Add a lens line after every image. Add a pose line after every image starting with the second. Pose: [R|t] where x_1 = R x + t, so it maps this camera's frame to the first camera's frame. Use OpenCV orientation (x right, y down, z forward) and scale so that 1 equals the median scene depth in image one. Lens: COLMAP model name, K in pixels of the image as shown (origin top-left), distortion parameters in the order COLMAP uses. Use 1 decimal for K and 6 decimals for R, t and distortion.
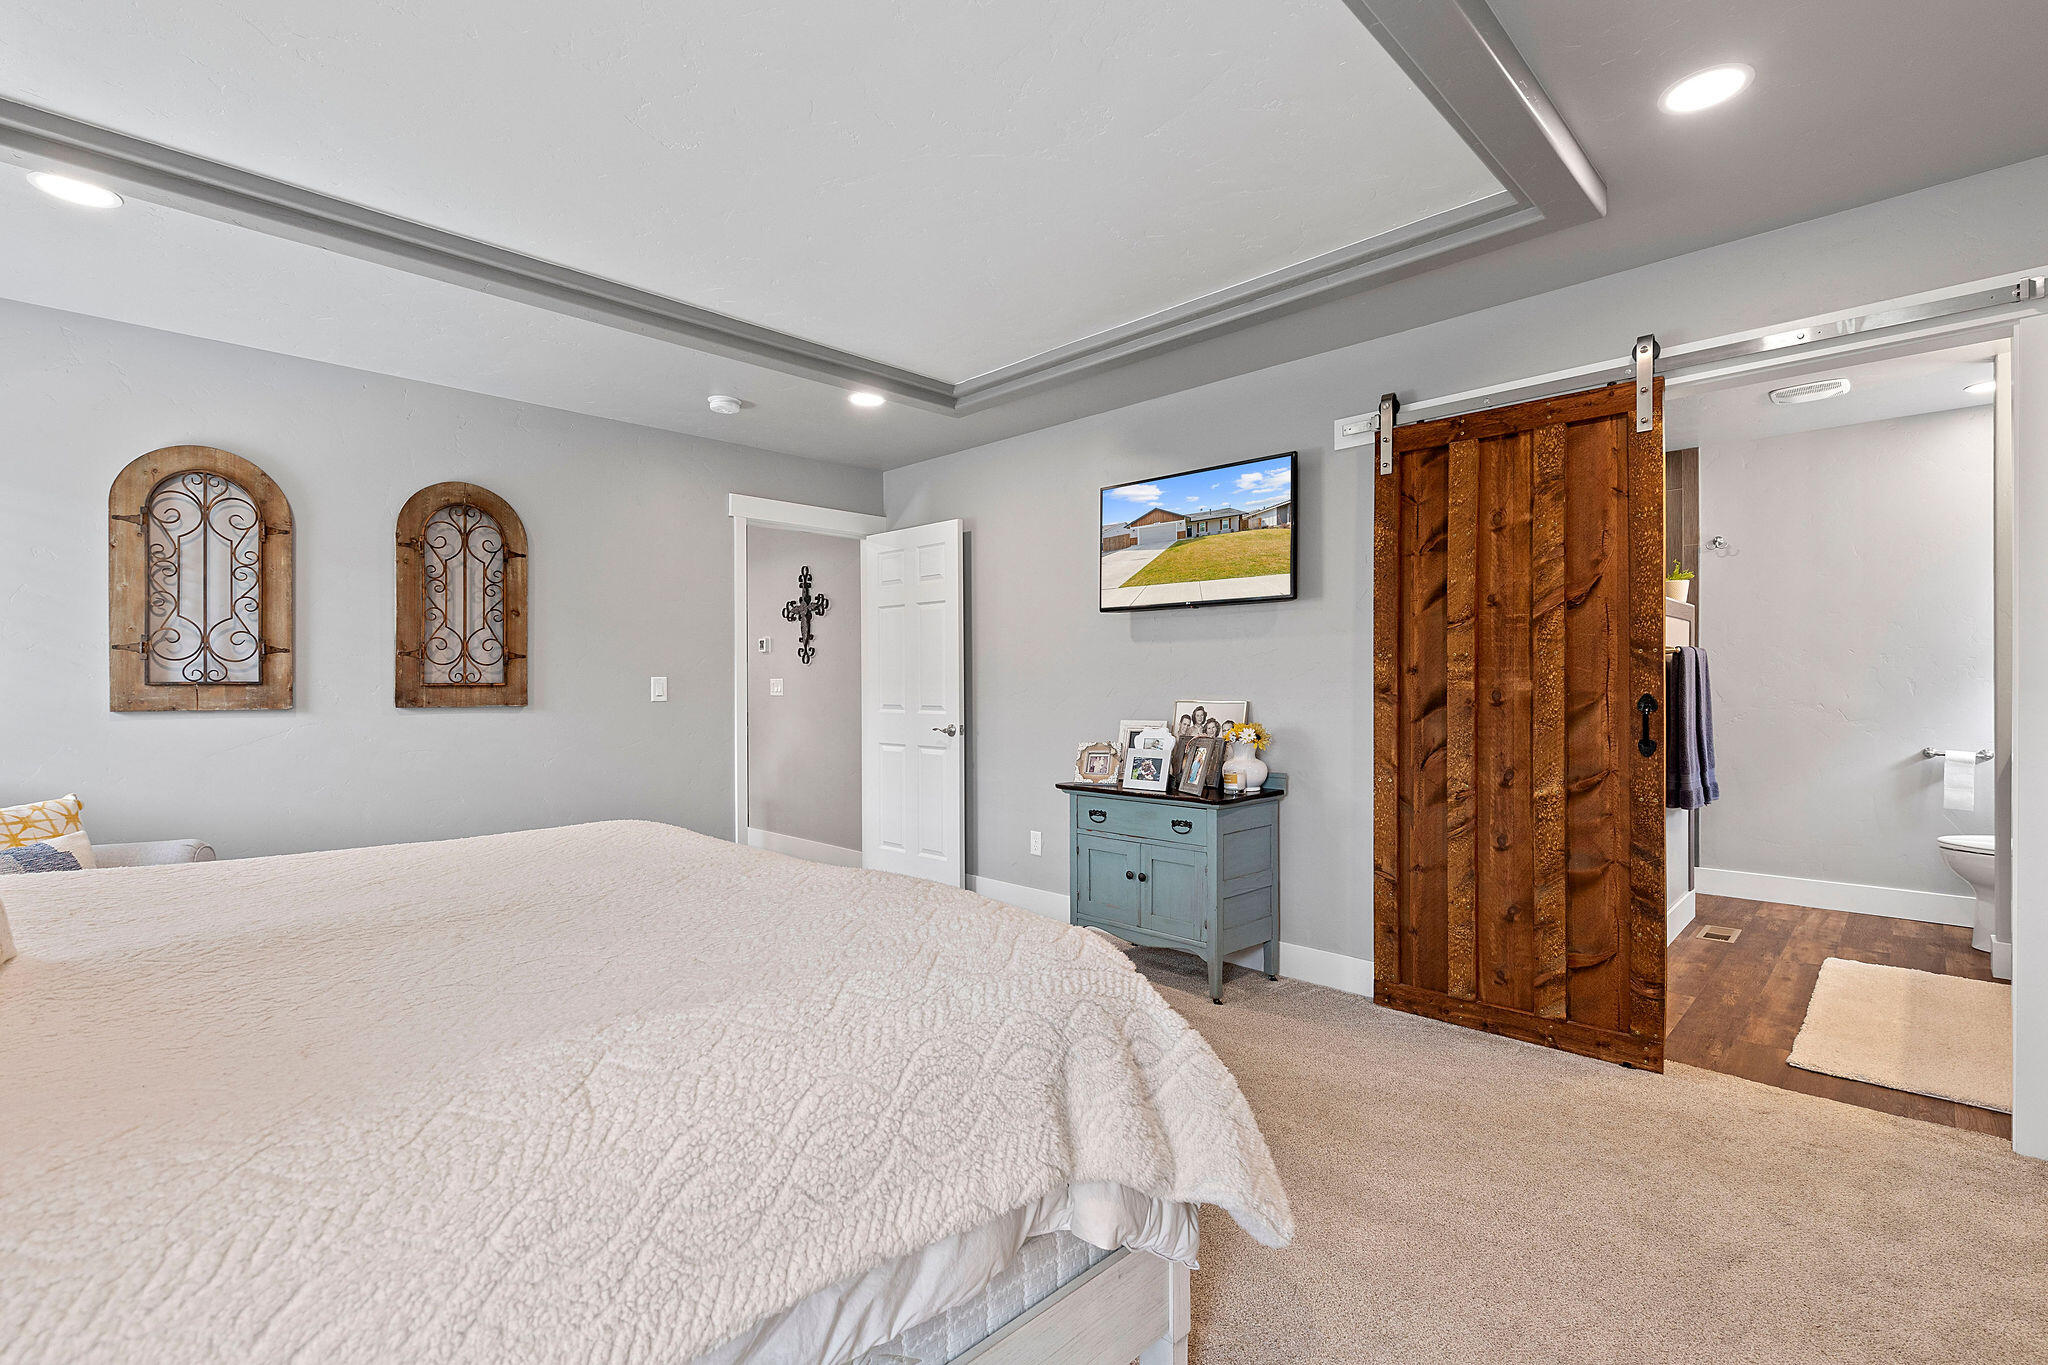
lens RADIAL K [[903.0, 0, 1027.0], [0, 903.0, 682.5], [0, 0, 1]] dist [-0.001404, 0.000170]
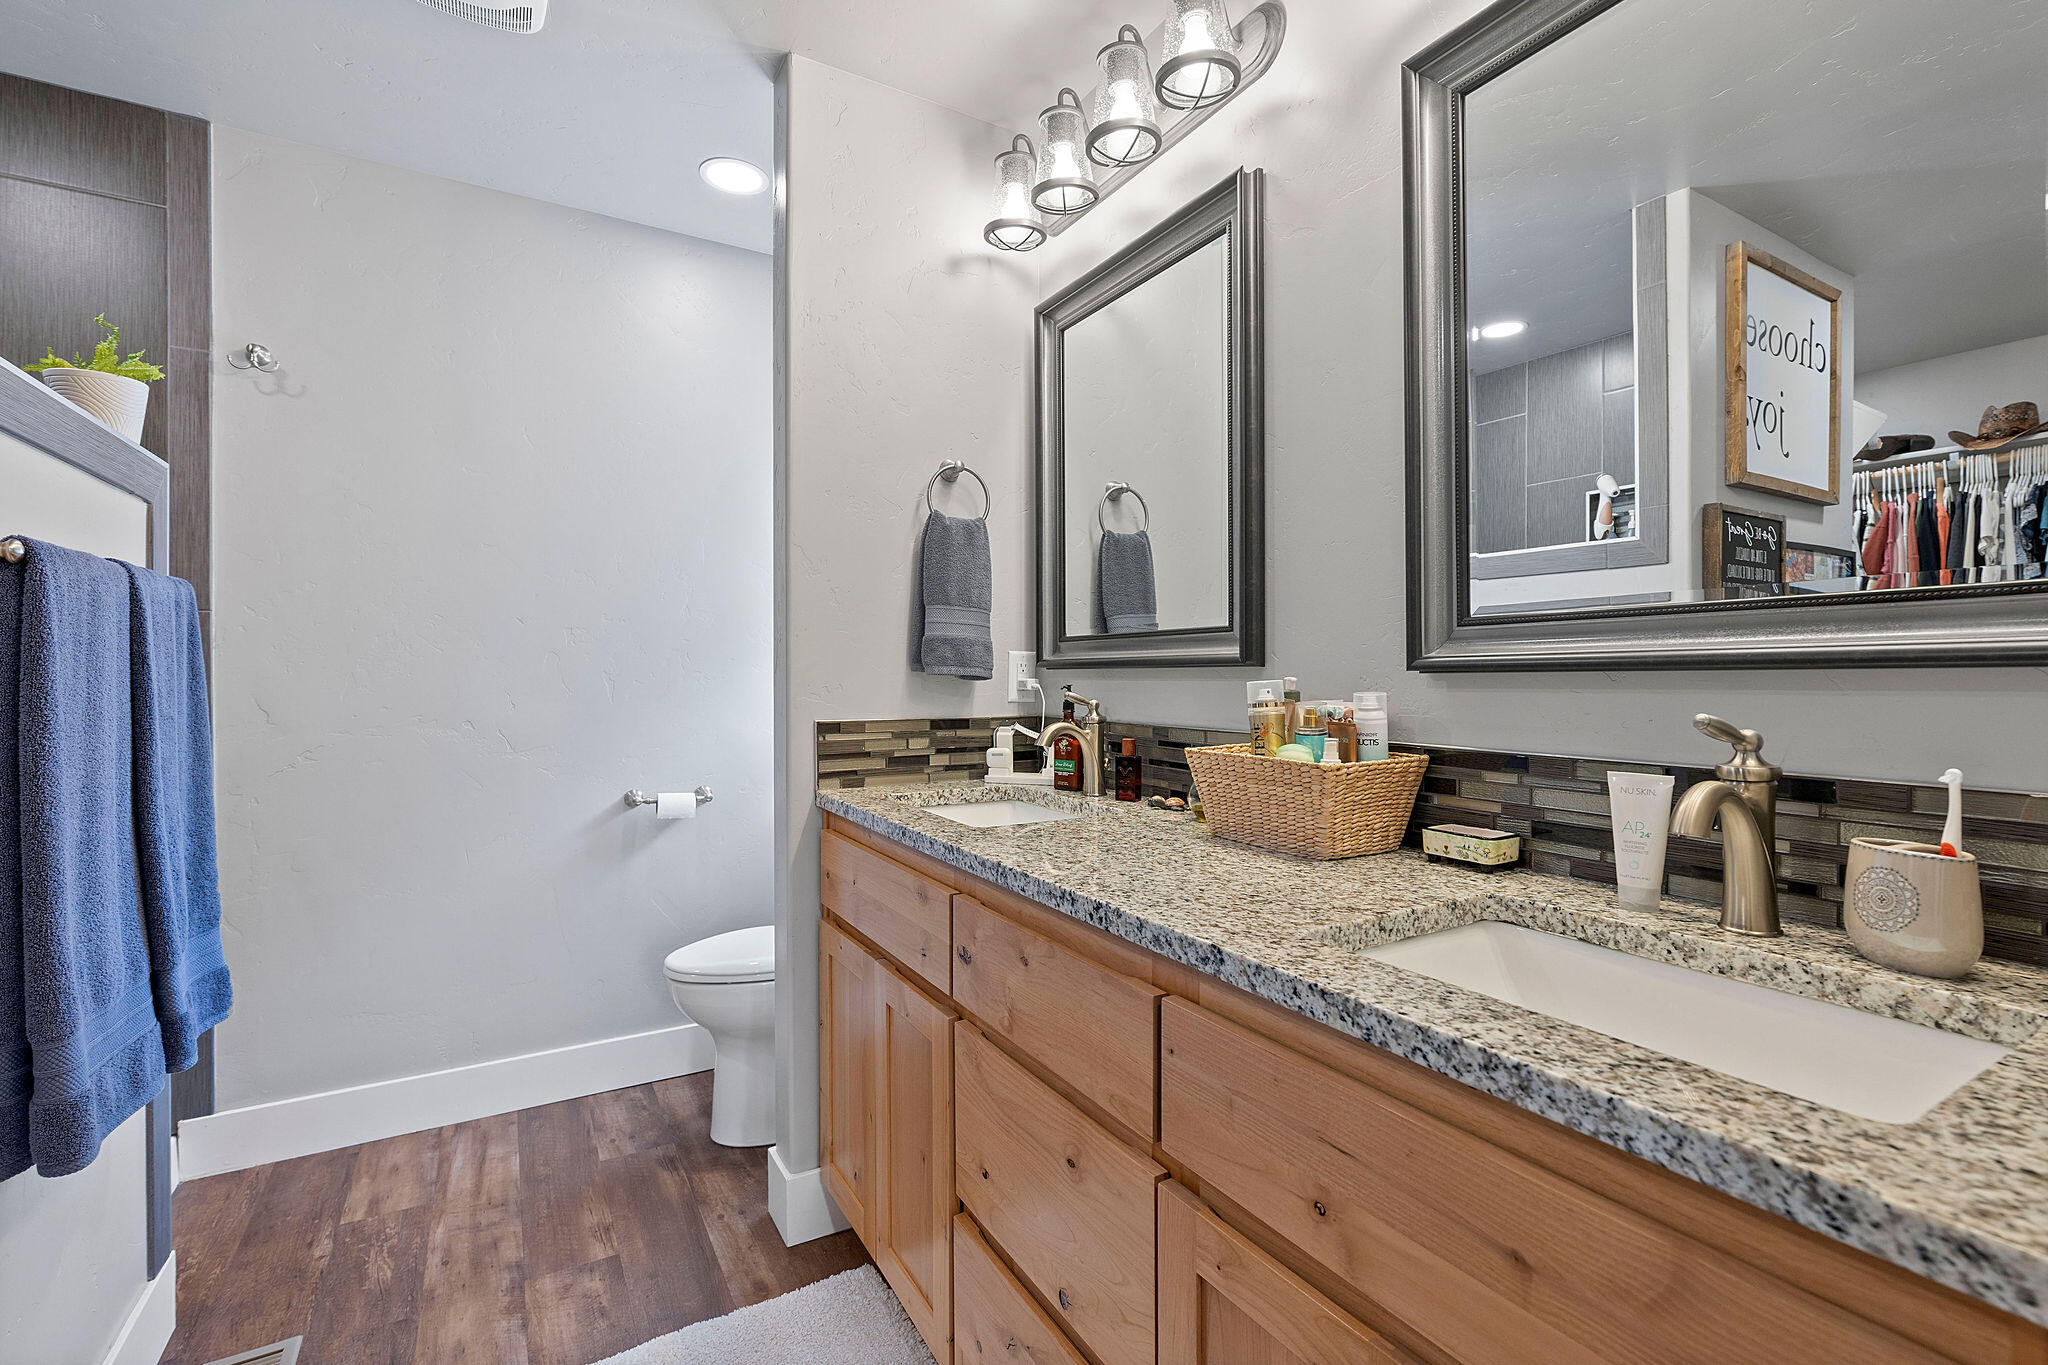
lens RADIAL K [[903.0, 0, 1026.5], [0, 903.0, 683.5], [0, 0, 1]] dist [-0.001404, 0.000170]
pose [[0.249398, -0.002256, 0.968399, 0.305301], [0.000887, 0.999997, 0.002101, 0.001723], [-0.968401, 0.000335, 0.249399, 0.371759]]
